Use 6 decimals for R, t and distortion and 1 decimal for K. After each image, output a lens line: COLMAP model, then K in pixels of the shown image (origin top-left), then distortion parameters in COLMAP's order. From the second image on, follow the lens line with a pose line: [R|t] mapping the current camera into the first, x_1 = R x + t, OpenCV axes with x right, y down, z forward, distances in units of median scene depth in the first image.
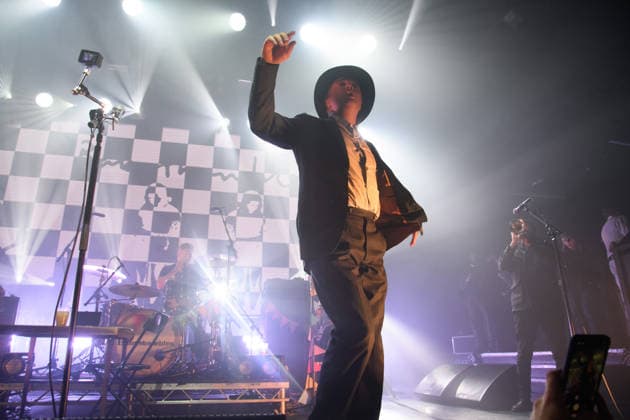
lens RADIAL K [[417.3, 0, 315.0], [0, 417.3, 210.0], [0, 0, 1]] dist [-0.002319, -0.000435]
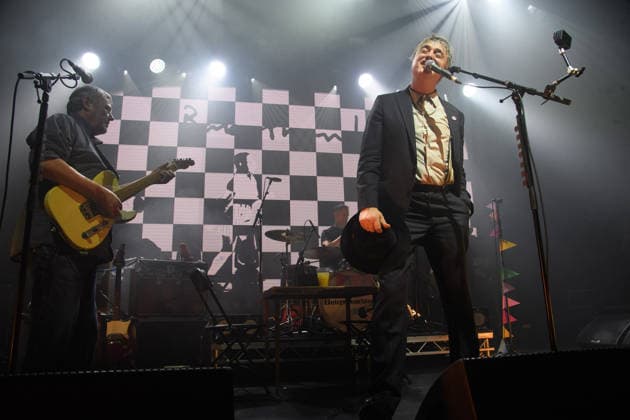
lens RADIAL K [[429.0, 0, 315.2], [0, 429.0, 185.9], [0, 0, 1]] dist [0.000374, 0.000328]
pose [[0.999344, -0.036151, 0.002022, -0.255982], [0.036018, 0.998274, 0.046386, -0.012019], [-0.003696, -0.046282, 0.998922, -0.032593]]
